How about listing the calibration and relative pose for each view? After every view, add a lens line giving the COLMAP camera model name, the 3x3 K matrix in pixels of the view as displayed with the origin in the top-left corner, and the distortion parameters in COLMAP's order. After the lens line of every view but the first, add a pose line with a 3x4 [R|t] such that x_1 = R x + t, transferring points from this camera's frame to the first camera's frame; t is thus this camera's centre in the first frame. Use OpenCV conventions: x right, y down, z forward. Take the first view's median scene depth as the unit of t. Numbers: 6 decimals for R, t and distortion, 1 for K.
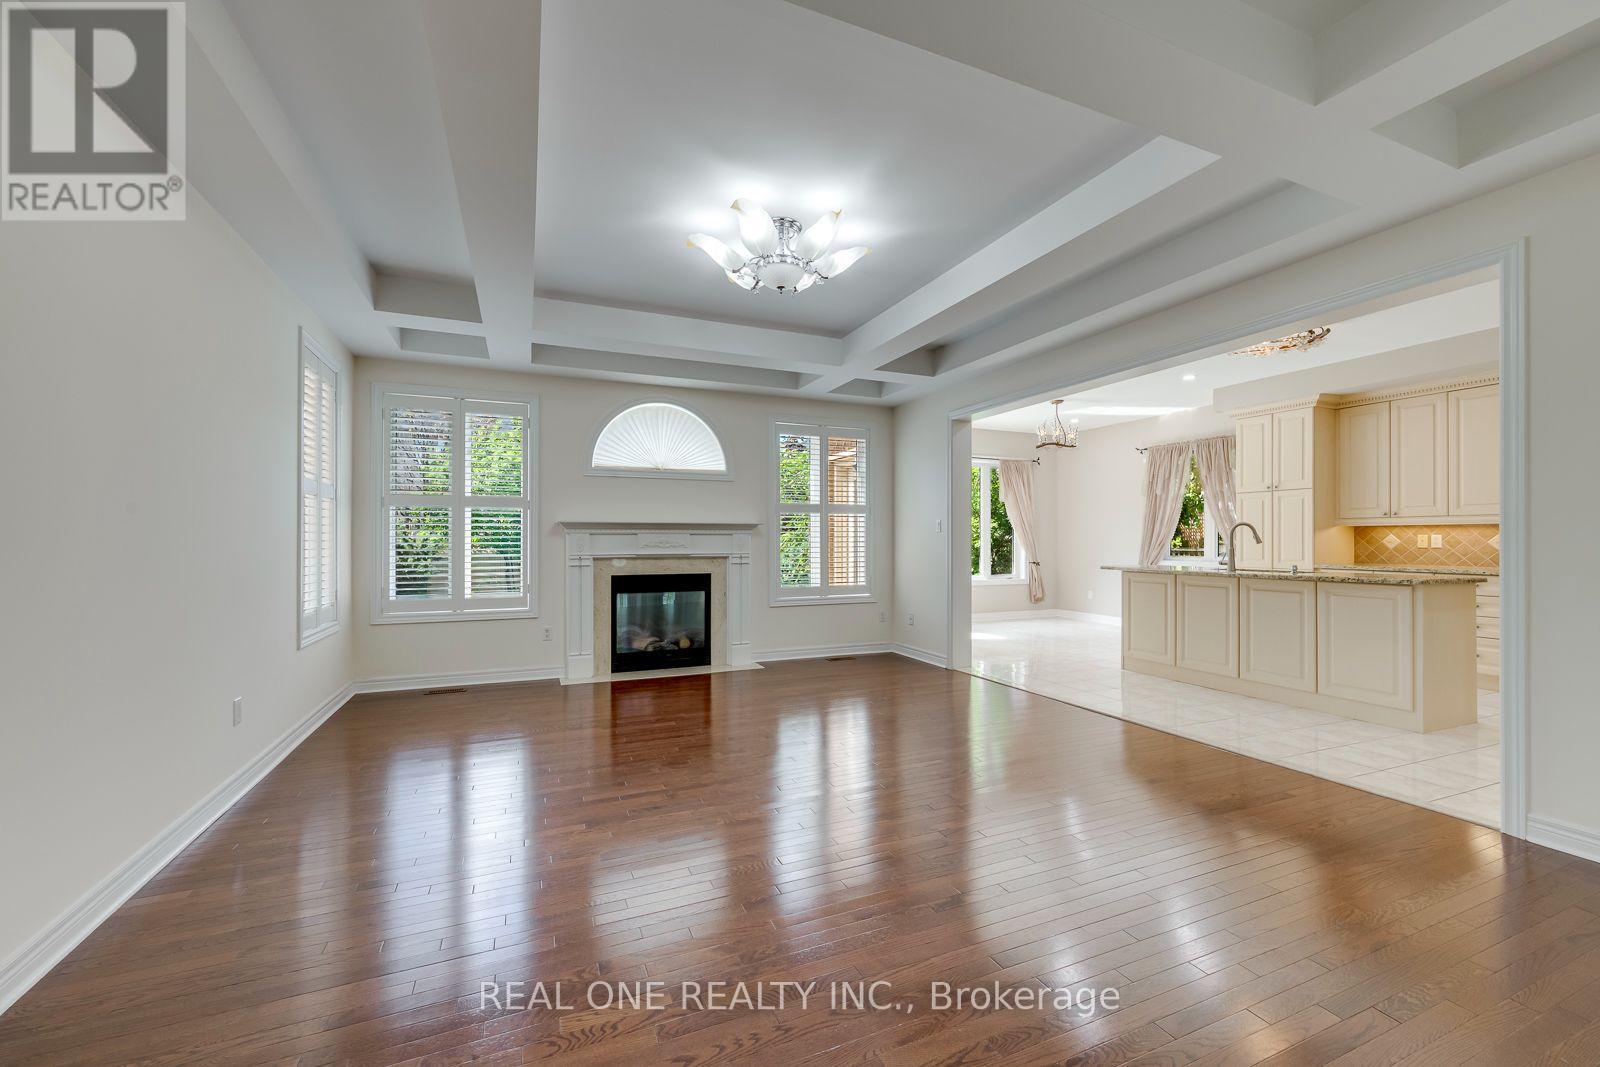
lens RADIAL K [[642.9, 0, 796.8], [0, 642.9, 535.3], [0, 0, 1]] dist [-0.004655, -0.000055]
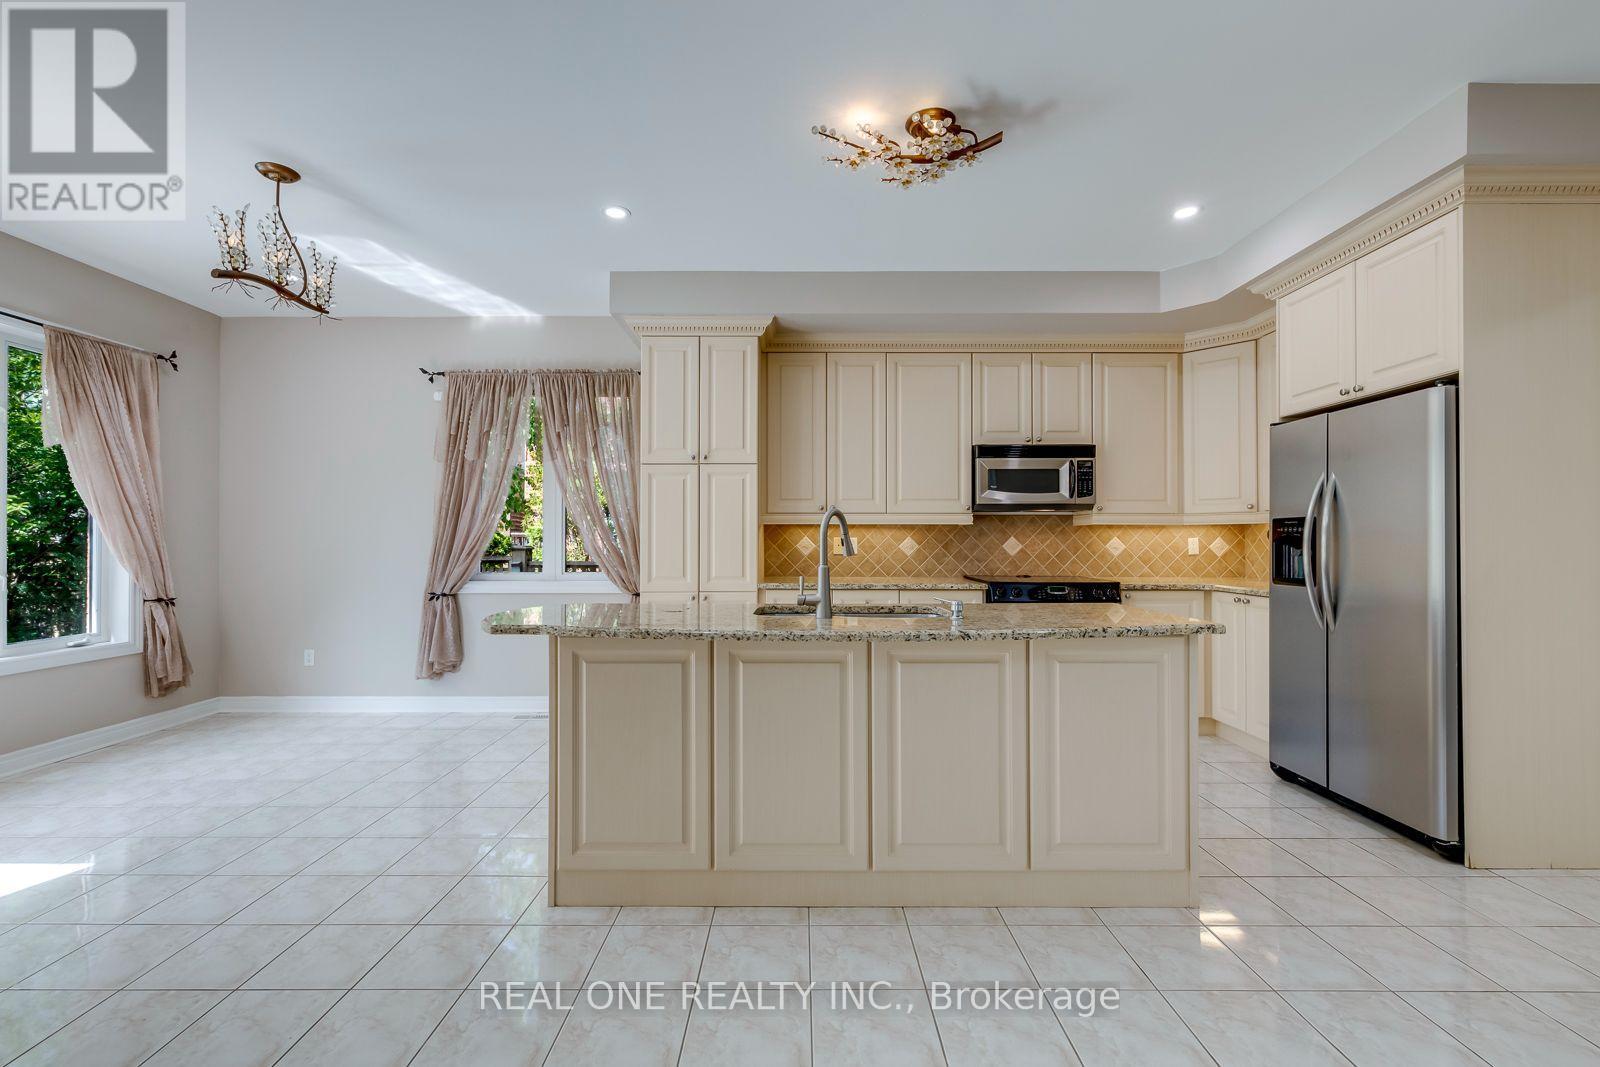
lens RADIAL K [[676.9, 0, 797.8], [0, 676.9, 536.6], [0, 0, 1]] dist [0.003420, 0.000092]
pose [[0.398078, 0.003837, 0.917344, 0.156653], [-0.005466, 0.999983, -0.001811, 0.000189], [-0.917335, -0.004294, 0.398092, 0.536597]]
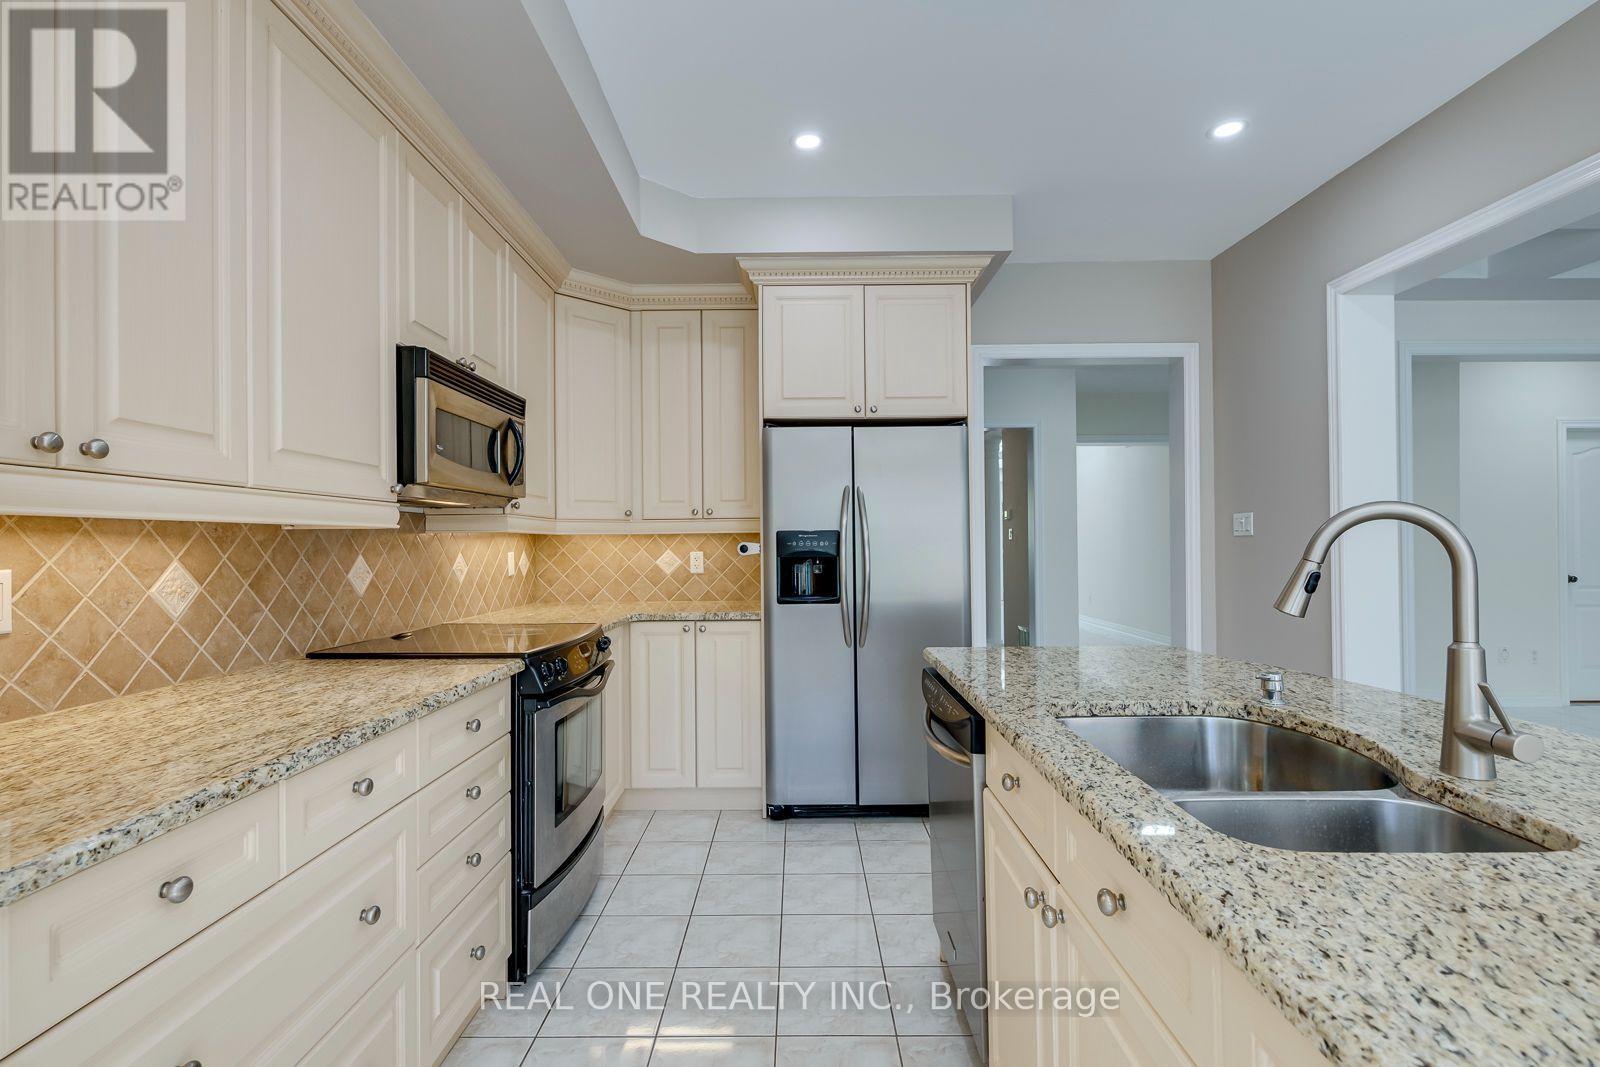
lens RADIAL K [[730.4, 0, 798.8], [0, 730.4, 541.0], [0, 0, 1]] dist [-0.014005, -0.000635]
pose [[-0.918191, 0.005001, 0.396107, 0.501272], [0.002090, 0.999968, -0.007782, -0.005063], [-0.396133, -0.006317, -0.918172, 0.808474]]
